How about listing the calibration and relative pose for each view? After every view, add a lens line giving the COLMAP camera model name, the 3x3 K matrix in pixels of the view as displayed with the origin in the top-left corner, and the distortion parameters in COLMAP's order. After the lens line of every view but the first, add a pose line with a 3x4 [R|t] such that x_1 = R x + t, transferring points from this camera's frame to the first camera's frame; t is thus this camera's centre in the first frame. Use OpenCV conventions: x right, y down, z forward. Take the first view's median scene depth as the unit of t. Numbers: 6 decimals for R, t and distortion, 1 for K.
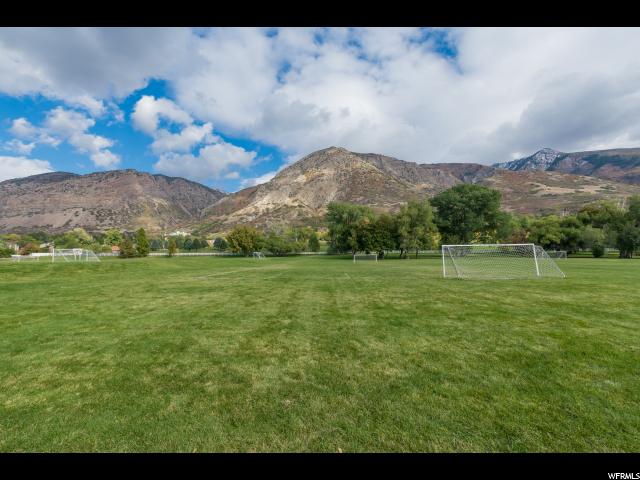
lens RADIAL K [[296.4, 0, 320.0], [0, 296.4, 240.0], [0, 0, 1]] dist [-0.000105, -0.000785]
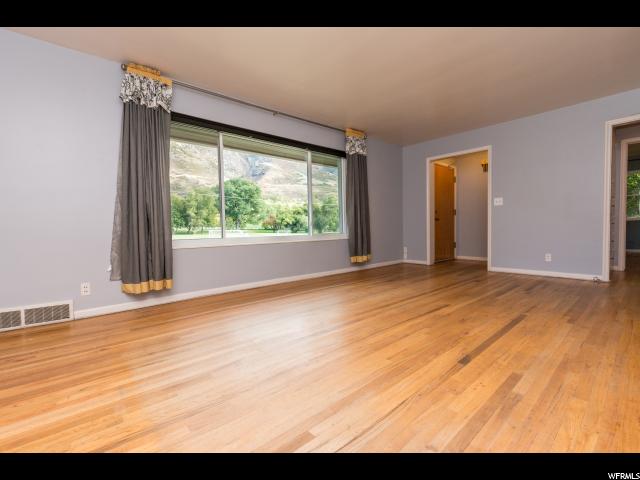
lens RADIAL K [[296.4, 0, 320.0], [0, 296.4, 240.0], [0, 0, 1]] dist [-0.000105, -0.000785]
pose [[0.770833, -0.017515, 0.636797, -0.097458], [-0.036449, 0.996772, 0.071538, -0.022332], [-0.635994, -0.078355, 0.767706, -0.312945]]
